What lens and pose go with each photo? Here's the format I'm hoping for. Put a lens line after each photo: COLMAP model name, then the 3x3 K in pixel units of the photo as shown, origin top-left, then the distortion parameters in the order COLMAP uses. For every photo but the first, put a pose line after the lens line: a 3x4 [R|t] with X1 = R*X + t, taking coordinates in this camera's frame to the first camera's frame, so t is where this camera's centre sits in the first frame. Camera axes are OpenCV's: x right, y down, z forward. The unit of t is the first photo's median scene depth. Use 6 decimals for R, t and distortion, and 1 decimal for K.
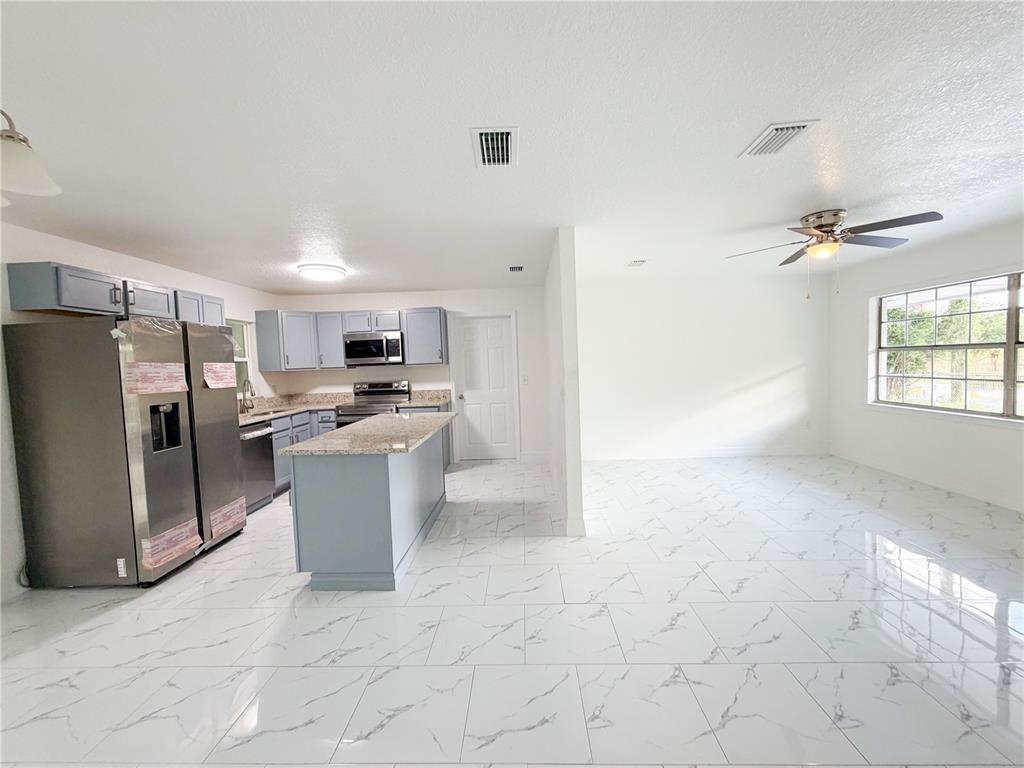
lens RADIAL K [[411.8, 0, 510.9], [0, 411.8, 384.0], [0, 0, 1]] dist [0.000843, -0.000547]
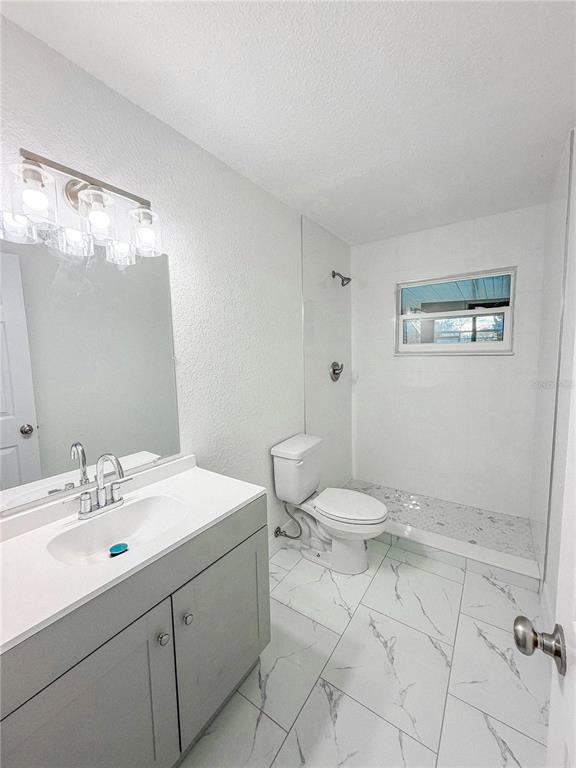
lens RADIAL K [[308.9, 0, 288.4], [0, 308.9, 383.0], [0, 0, 1]] dist [0.000843, -0.000547]
pose [[-0.539448, 0.125909, -0.832552, 0.863501], [-0.009260, 0.987810, 0.155389, -0.122253], [0.841968, 0.091533, -0.531707, 1.993337]]
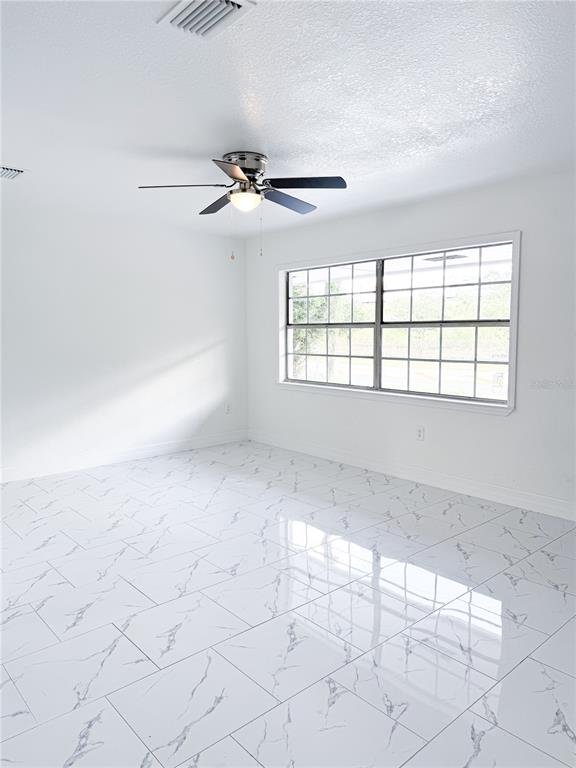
lens RADIAL K [[543.2, 0, 291.8], [0, 543.2, 387.2], [0, 0, 1]] dist [0.077593, -0.094123]
pose [[0.726924, -0.044078, 0.685302, 0.041460], [0.016885, 0.998783, 0.046330, 0.000879], [-0.686510, -0.022107, 0.726784, 0.102626]]
